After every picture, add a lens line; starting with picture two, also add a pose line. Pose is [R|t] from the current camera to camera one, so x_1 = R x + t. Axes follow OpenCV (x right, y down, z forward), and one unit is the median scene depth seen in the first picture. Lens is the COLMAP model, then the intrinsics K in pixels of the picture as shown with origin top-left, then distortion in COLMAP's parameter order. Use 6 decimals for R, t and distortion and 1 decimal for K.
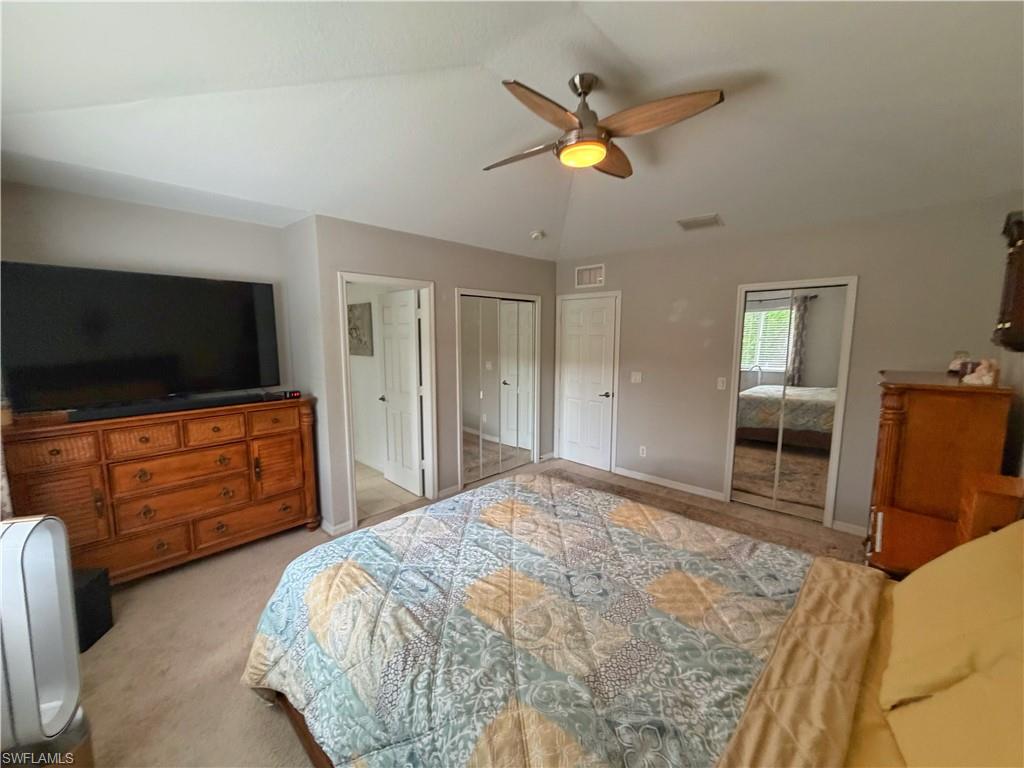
lens RADIAL K [[412.2, 0, 509.5], [0, 412.2, 382.4], [0, 0, 1]] dist [-0.000073, 0.000045]
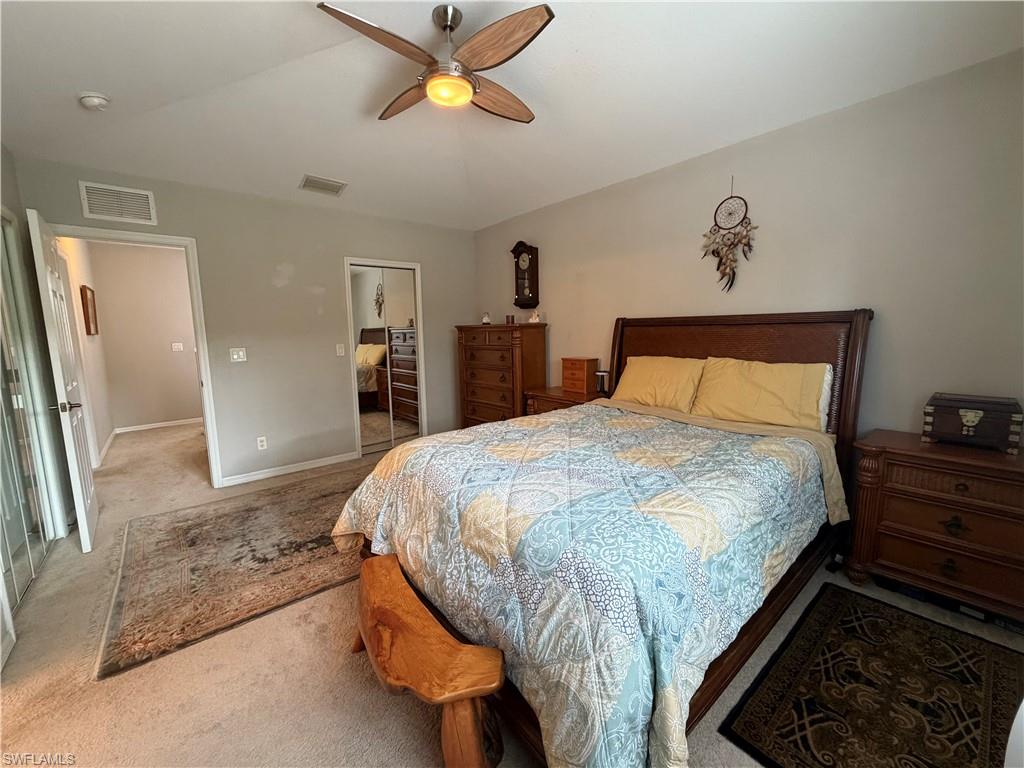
lens RADIAL K [[412.2, 0, 509.9], [0, 412.2, 384.4], [0, 0, 1]] dist [-0.000073, 0.000045]
pose [[0.112104, -0.134057, 0.984612, -0.478250], [0.137949, 0.983363, 0.118180, 0.024705], [-0.984074, 0.122578, 0.128732, 0.446293]]
